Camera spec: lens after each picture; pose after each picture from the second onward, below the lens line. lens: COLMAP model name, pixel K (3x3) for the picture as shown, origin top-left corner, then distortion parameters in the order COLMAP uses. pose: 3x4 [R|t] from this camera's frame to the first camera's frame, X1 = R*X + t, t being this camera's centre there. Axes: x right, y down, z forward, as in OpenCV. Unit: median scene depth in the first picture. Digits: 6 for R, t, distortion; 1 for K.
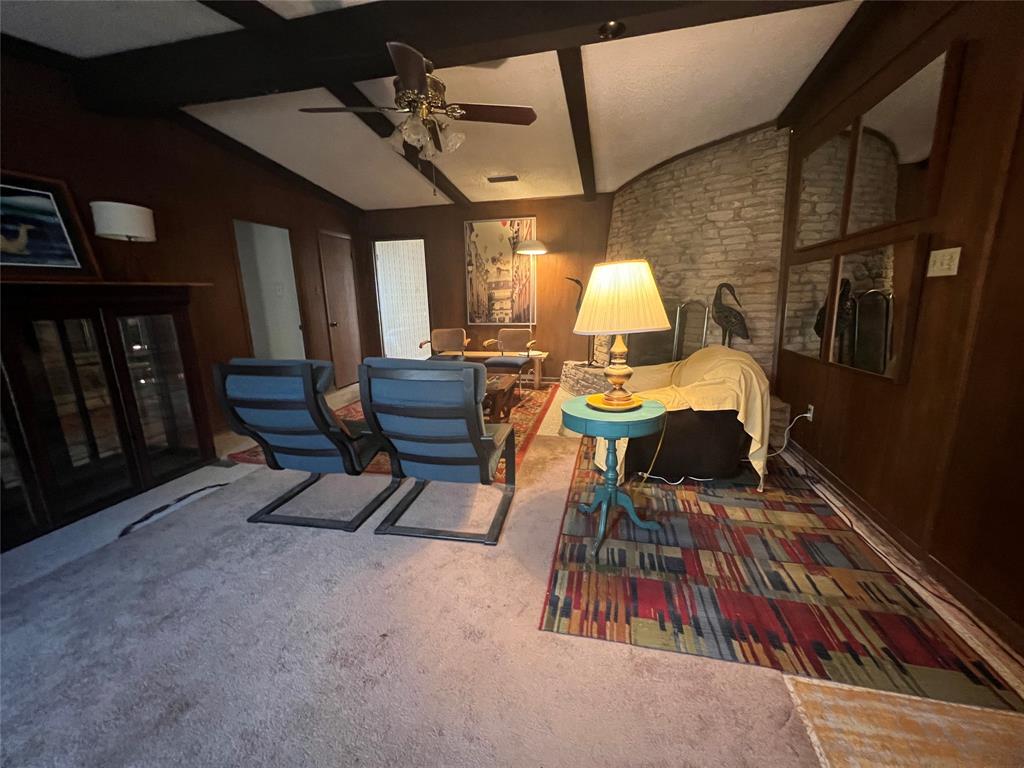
lens RADIAL K [[409.8, 0, 513.2], [0, 409.8, 381.2], [0, 0, 1]] dist [-0.001016, -0.000838]
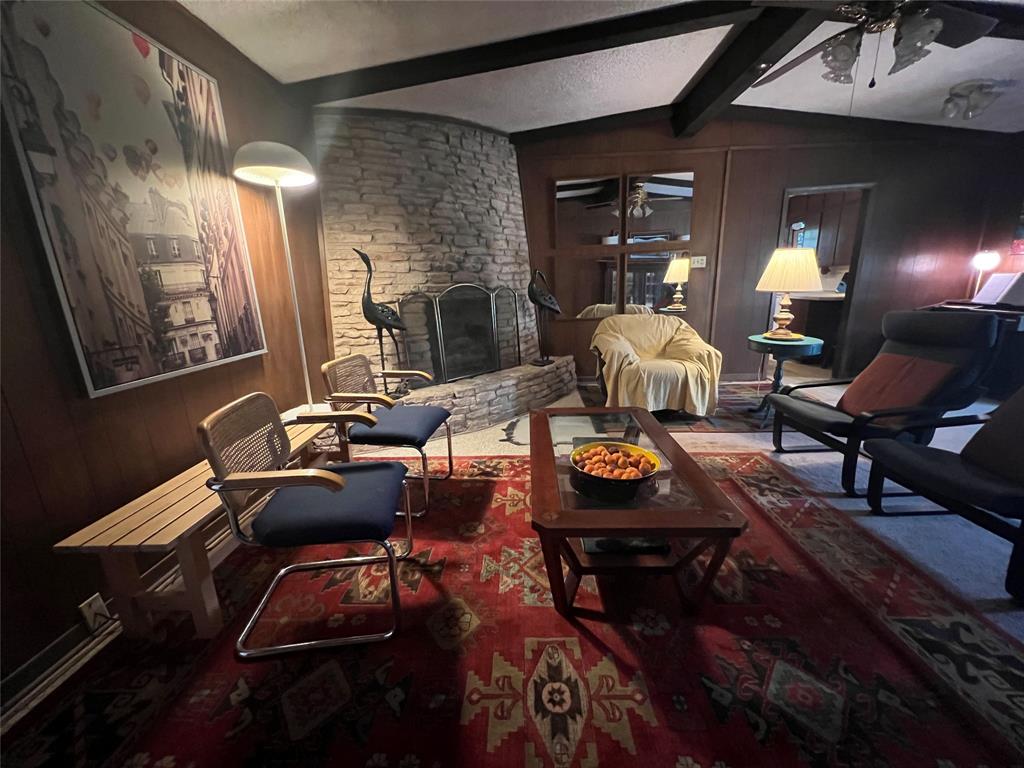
lens RADIAL K [[409.8, 0, 511.3], [0, 409.8, 385.5], [0, 0, 1]] dist [-0.001016, -0.000838]
pose [[-0.183934, -0.219096, 0.958209, -0.407210], [0.232561, 0.937463, 0.258994, -0.155976], [-0.955031, 0.270480, -0.121479, 0.813355]]
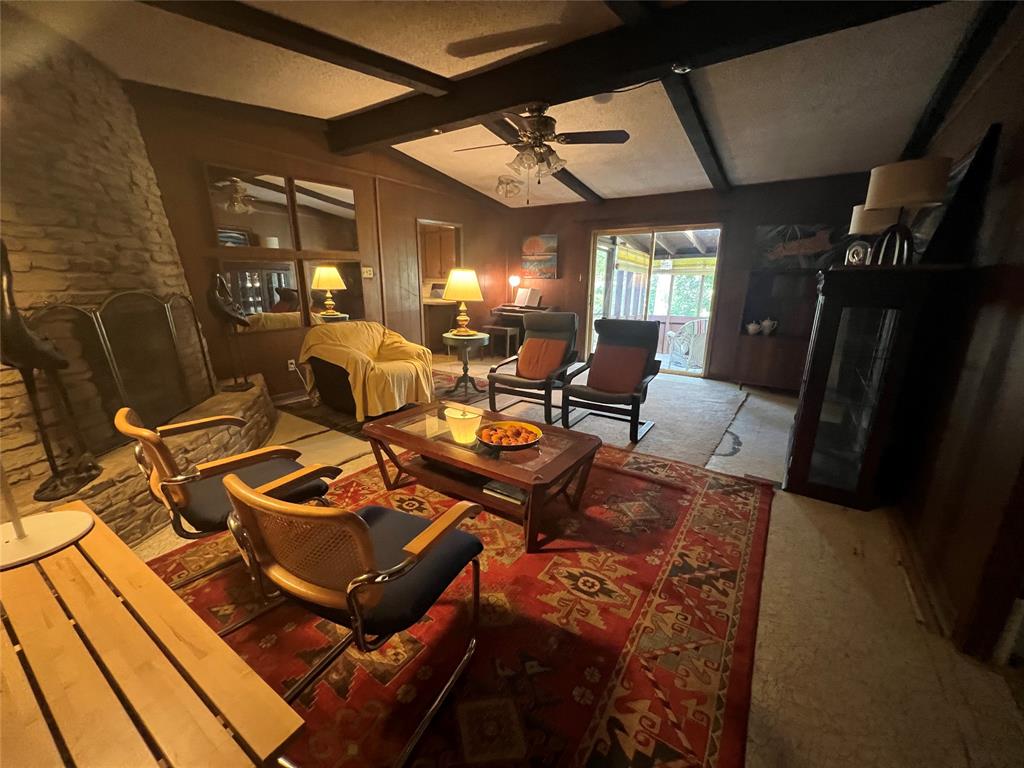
lens RADIAL K [[409.8, 0, 512.2], [0, 409.8, 387.5], [0, 0, 1]] dist [-0.001016, -0.000838]
pose [[-0.930392, -0.086412, 0.356235, -0.287945], [0.079898, 0.900647, 0.427143, -0.217789], [-0.357752, 0.425873, -0.831051, 1.025229]]
